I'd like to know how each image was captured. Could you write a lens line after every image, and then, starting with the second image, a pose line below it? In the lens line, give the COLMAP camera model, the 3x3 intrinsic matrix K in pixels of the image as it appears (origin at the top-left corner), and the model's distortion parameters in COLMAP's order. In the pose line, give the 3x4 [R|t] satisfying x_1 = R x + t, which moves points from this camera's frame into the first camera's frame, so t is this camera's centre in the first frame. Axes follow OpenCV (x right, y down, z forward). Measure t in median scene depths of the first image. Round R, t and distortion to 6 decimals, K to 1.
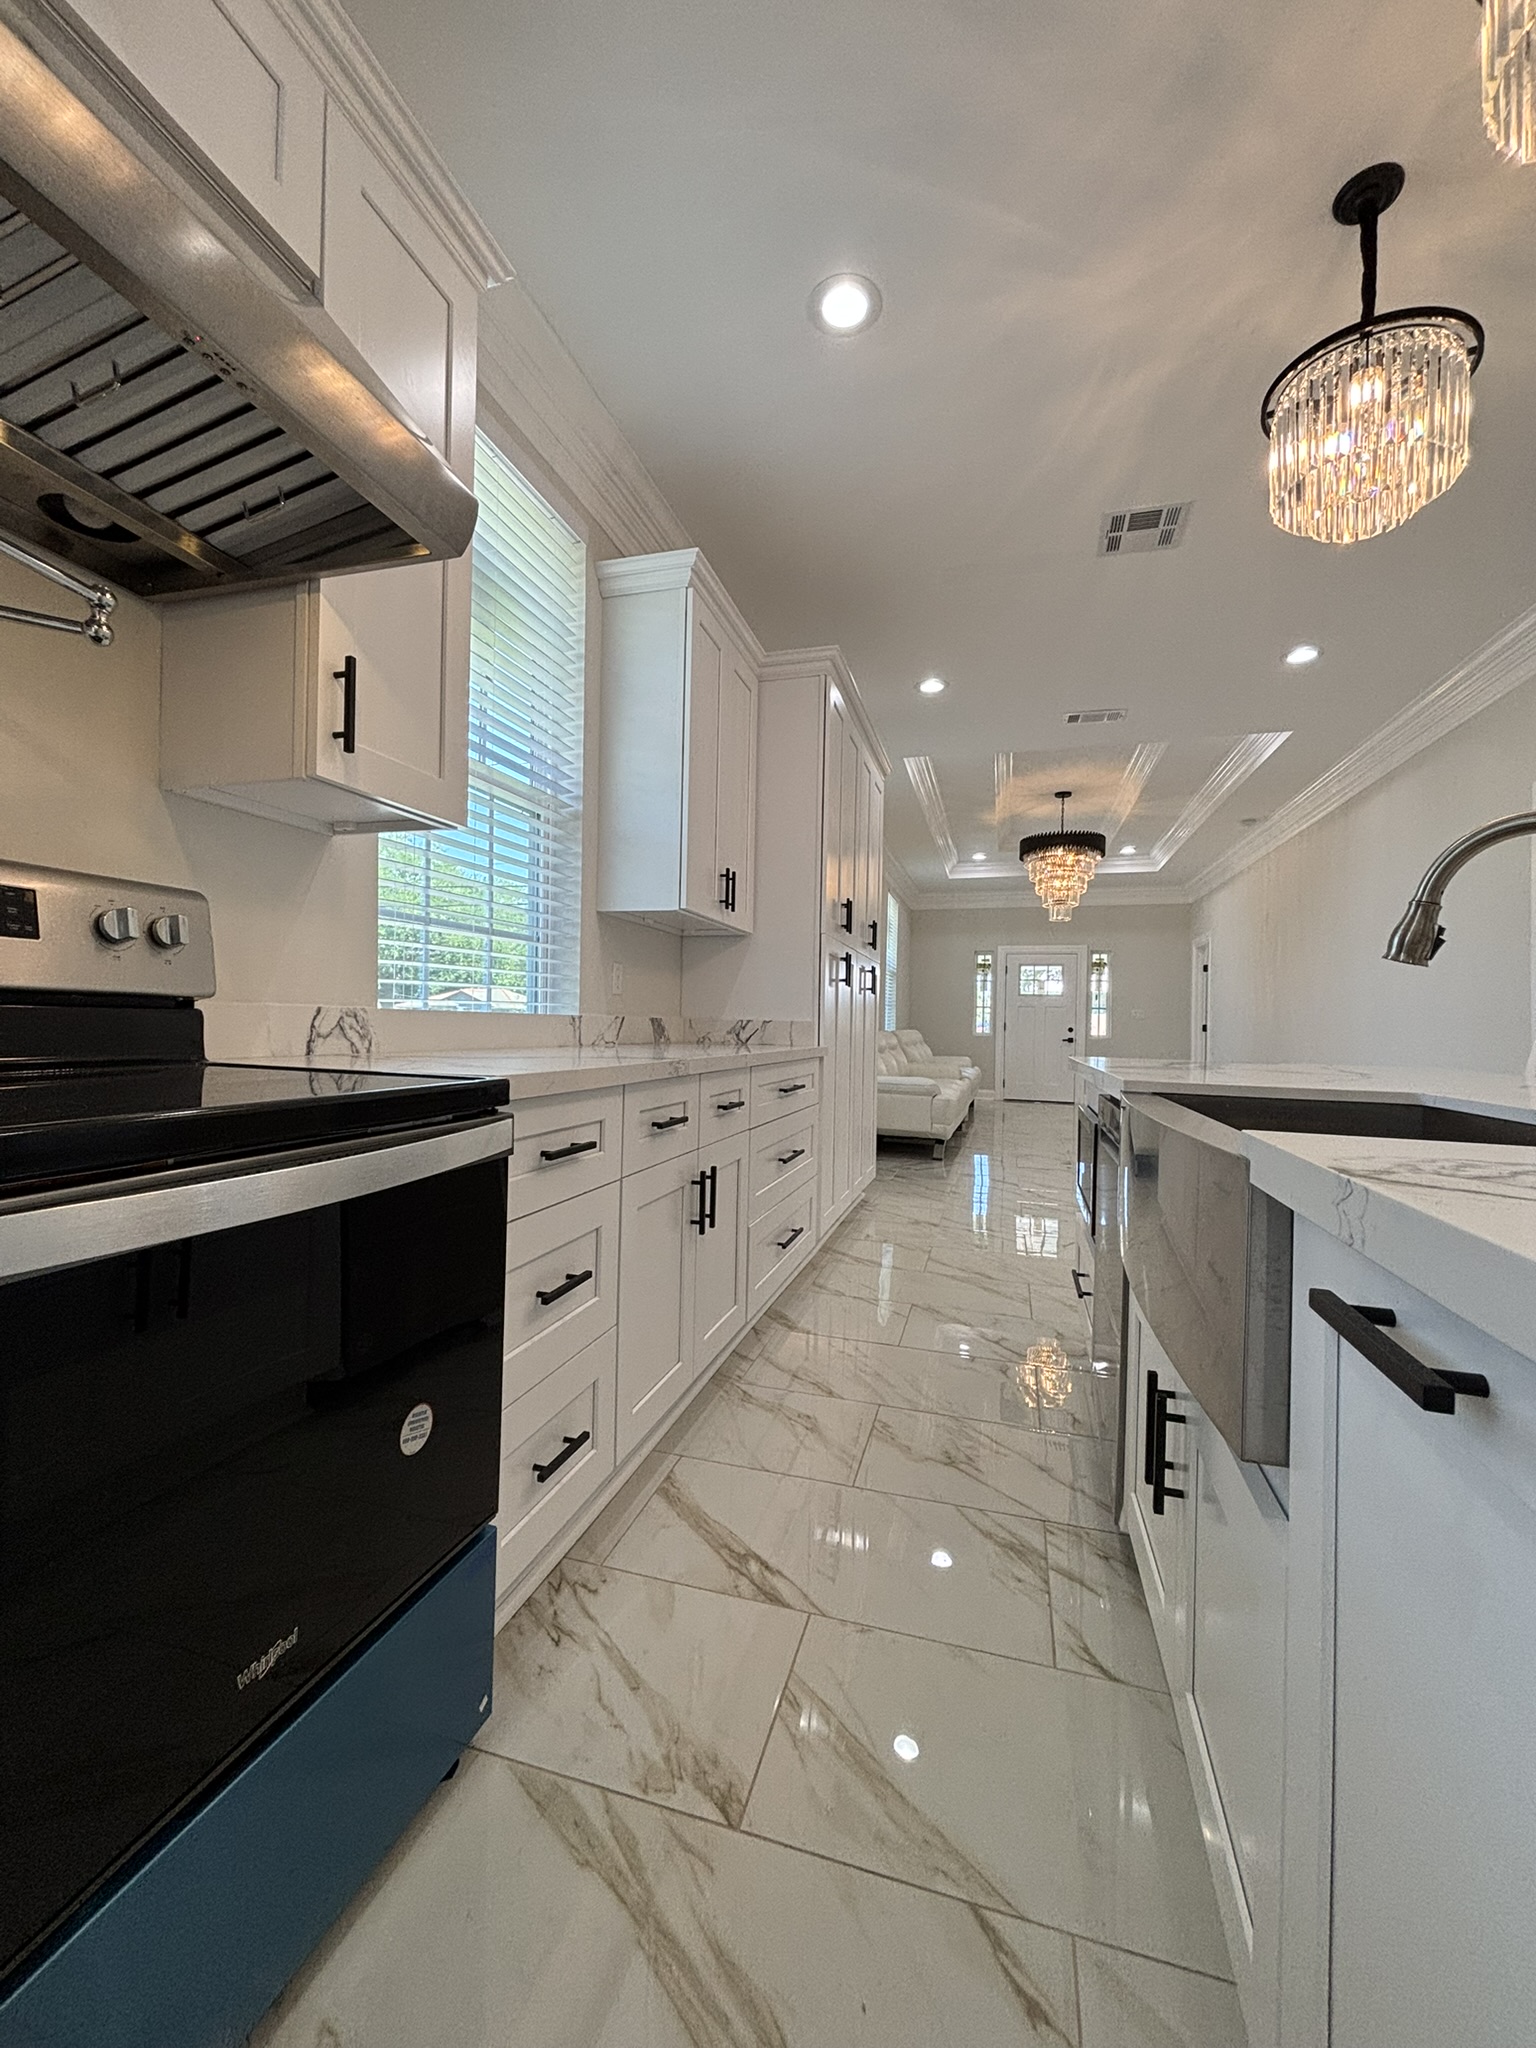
lens RADIAL K [[823.4, 0, 771.9], [0, 823.4, 1014.3], [0, 0, 1]] dist [0.001861, -0.000213]
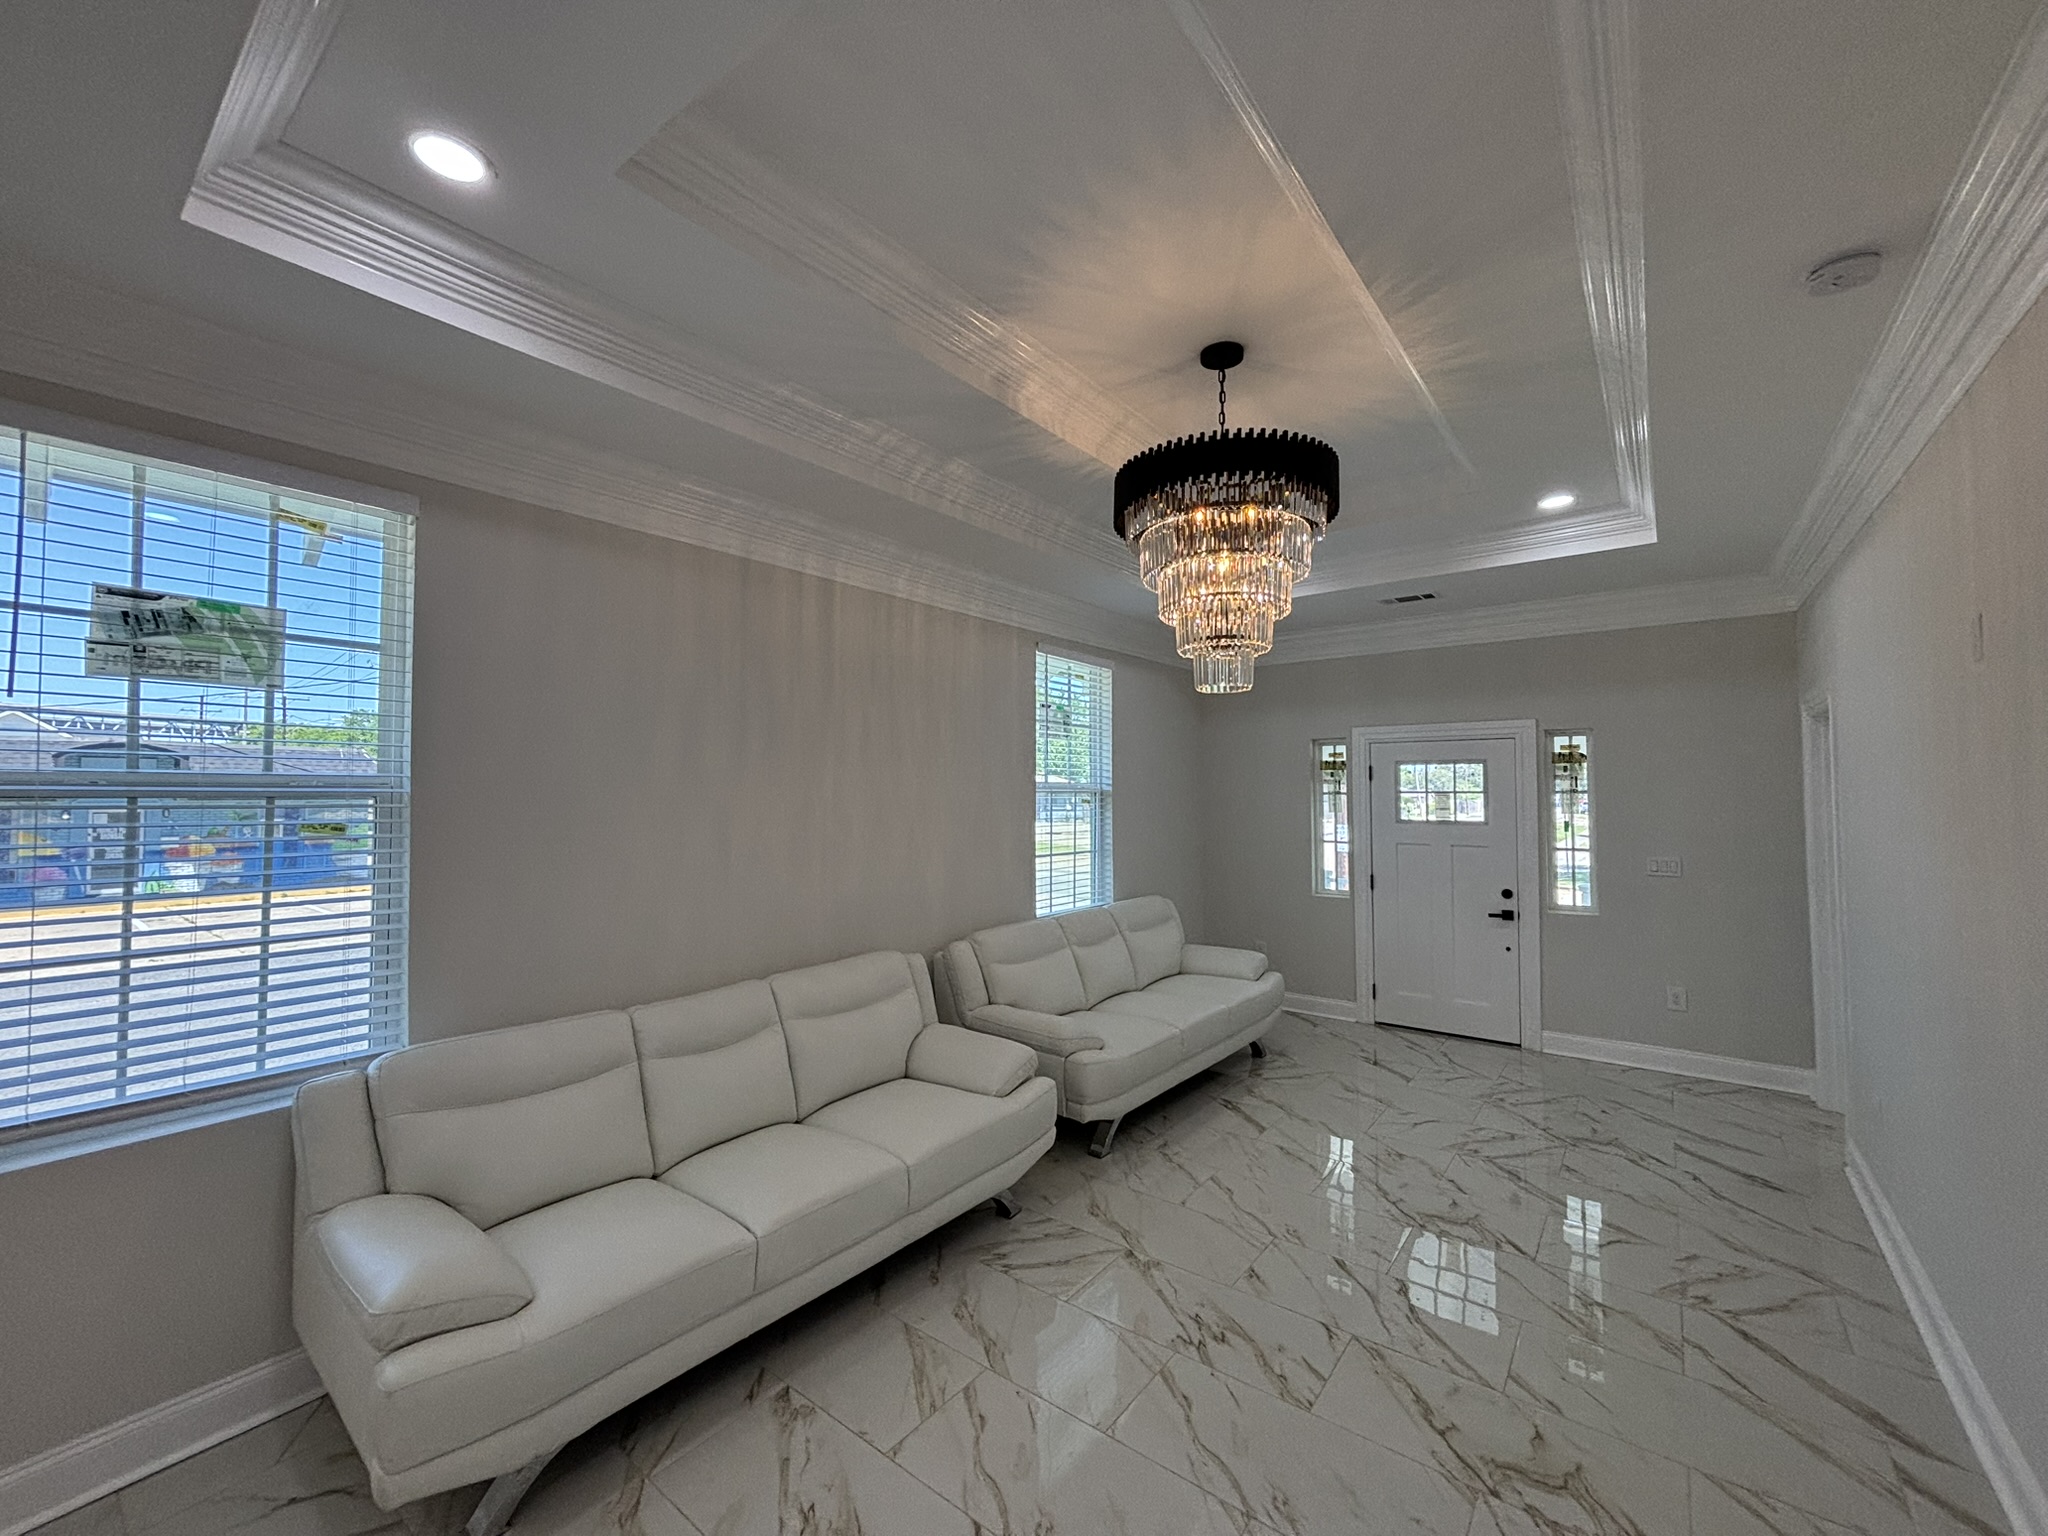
lens RADIAL K [[827.6, 0, 1017.9], [0, 827.6, 764.4], [0, 0, 1]] dist [-0.000159, 0.000436]
pose [[0.925416, -0.038260, -0.377017, 0.990538], [0.028600, 0.999104, -0.031187, -0.178759], [0.377873, 0.018078, 0.925681, 1.522925]]
